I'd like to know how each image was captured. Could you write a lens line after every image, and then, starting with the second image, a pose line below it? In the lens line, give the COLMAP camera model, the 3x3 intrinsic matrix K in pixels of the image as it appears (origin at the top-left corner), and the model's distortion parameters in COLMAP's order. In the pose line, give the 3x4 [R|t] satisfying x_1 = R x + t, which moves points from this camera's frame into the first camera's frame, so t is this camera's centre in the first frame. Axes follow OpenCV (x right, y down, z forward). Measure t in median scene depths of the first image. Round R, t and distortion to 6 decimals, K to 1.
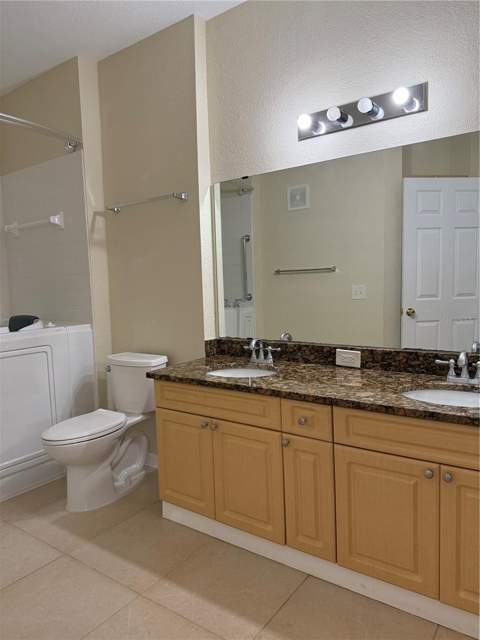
lens RADIAL K [[463.8, 0, 257.6], [0, 463.8, 318.7], [0, 0, 1]] dist [-0.007563, -0.004706]
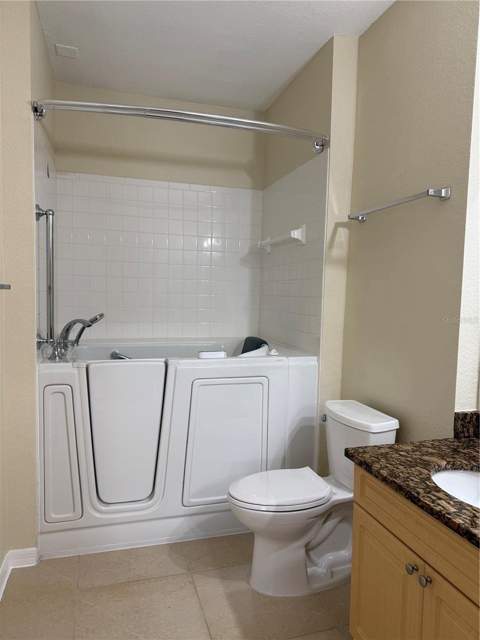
lens RADIAL K [[451.3, 0, 240.0], [0, 451.3, 320.0], [0, 0, 1]] dist [0.090852, -0.152229]
pose [[0.772417, 0.087951, -0.628996, 0.043127], [-0.098355, 0.994982, 0.018345, -0.060601], [0.627454, 0.047695, 0.777192, 0.291793]]
